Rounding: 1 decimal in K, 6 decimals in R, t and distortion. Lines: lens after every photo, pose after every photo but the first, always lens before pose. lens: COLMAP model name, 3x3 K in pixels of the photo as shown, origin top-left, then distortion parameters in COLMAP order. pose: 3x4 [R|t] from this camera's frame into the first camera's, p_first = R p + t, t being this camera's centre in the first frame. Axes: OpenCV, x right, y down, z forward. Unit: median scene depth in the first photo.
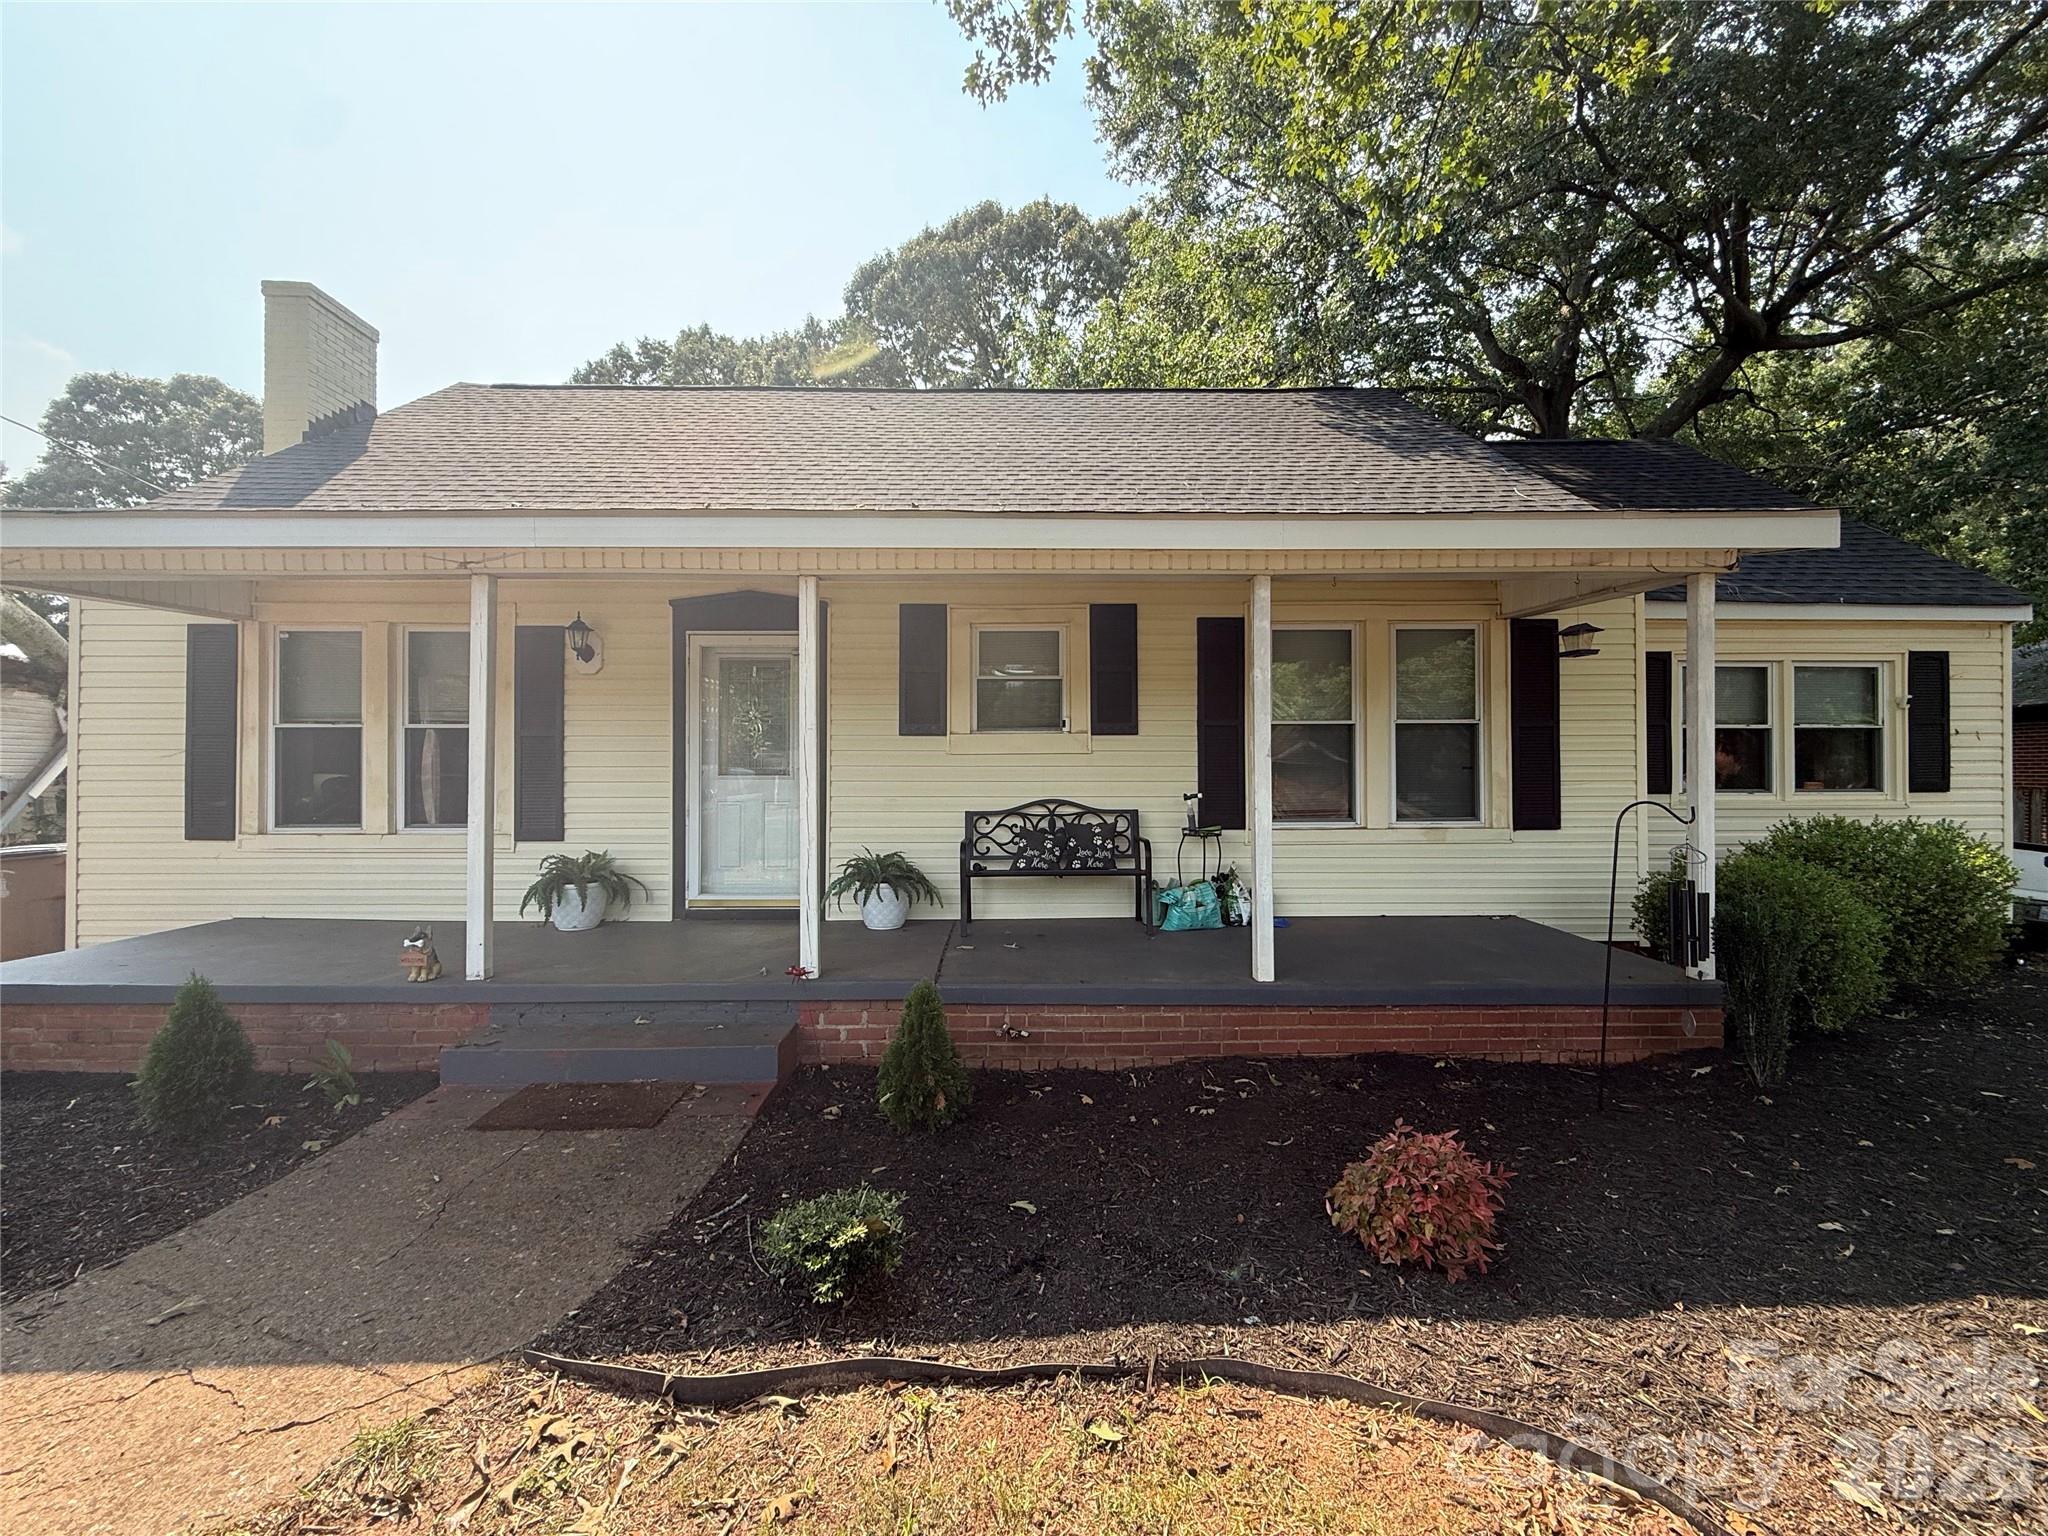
lens RADIAL K [[815.4, 0, 1022.9], [0, 815.4, 762.5], [0, 0, 1]] dist [-0.000327, 0.000328]
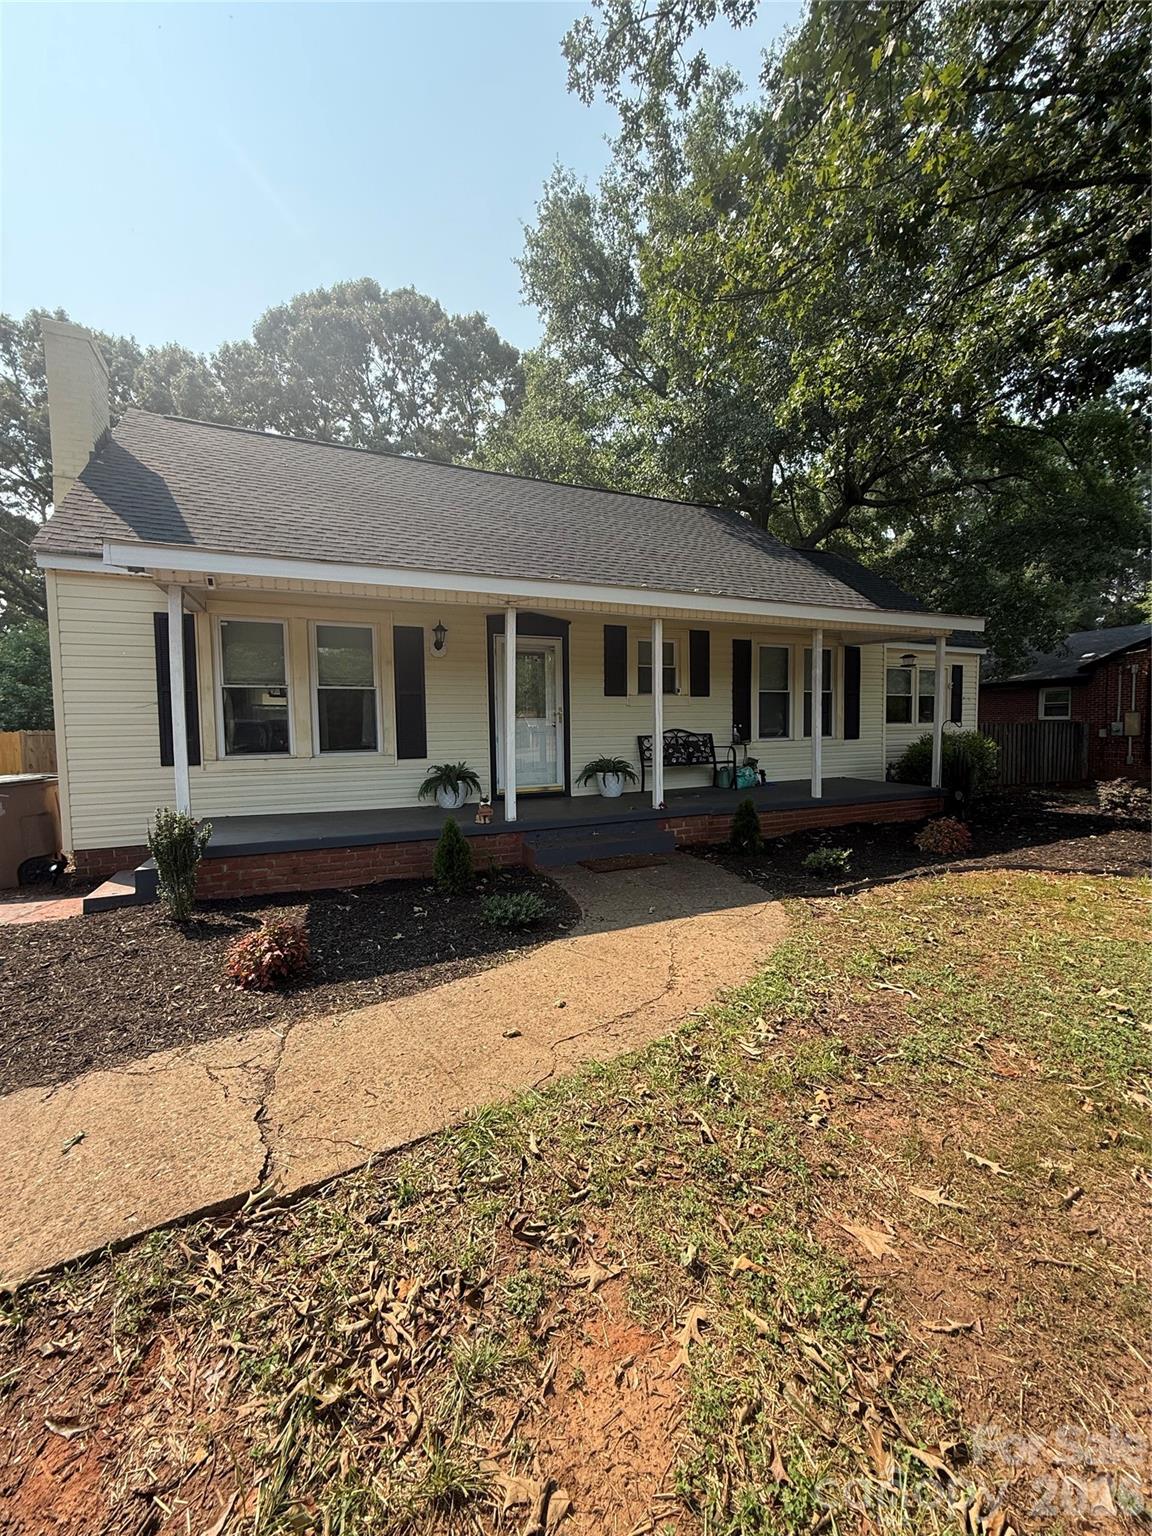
lens RADIAL K [[611.6, 0, 572.1], [0, 611.6, 765.7], [0, 0, 1]] dist [-0.000327, 0.000328]
pose [[0.914180, -0.038924, 0.403434, -0.799775], [0.008991, 0.997081, 0.075826, 0.019319], [-0.405208, -0.065692, 0.911861, -0.265276]]
